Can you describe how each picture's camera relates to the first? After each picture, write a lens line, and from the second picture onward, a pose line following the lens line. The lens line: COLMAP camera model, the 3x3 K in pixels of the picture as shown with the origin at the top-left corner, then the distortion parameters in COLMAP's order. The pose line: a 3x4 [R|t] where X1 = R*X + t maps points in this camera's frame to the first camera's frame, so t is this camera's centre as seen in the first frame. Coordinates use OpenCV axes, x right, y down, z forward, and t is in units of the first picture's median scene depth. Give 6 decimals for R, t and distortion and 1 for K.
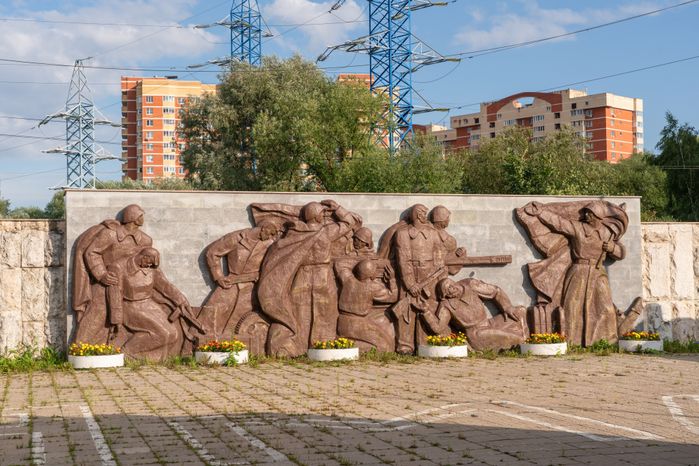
lens RADIAL K [[1114.5, 0, 349.5], [0, 1114.5, 233.0], [0, 0, 1]] dist [0.137371, -0.009772]
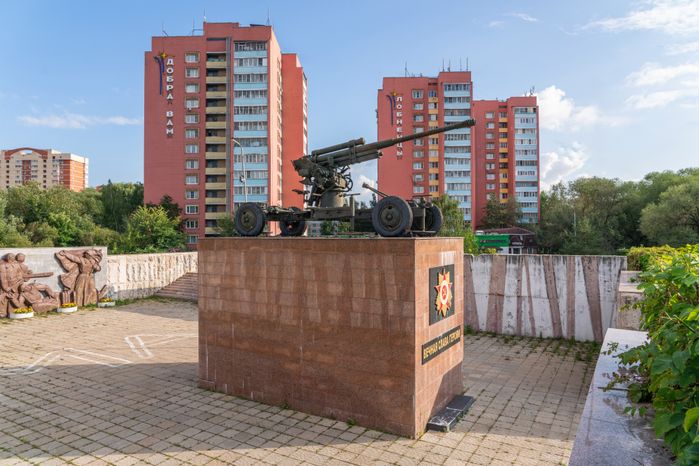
lens RADIAL K [[479.8, 0, 349.5], [0, 479.8, 233.0], [0, 0, 1]] dist [-0.034448, 0.001656]
pose [[0.718011, 0.016148, 0.695845, -0.112416], [-0.045741, 0.998664, 0.024022, -0.120133], [-0.694528, -0.049077, 0.717790, -0.194718]]
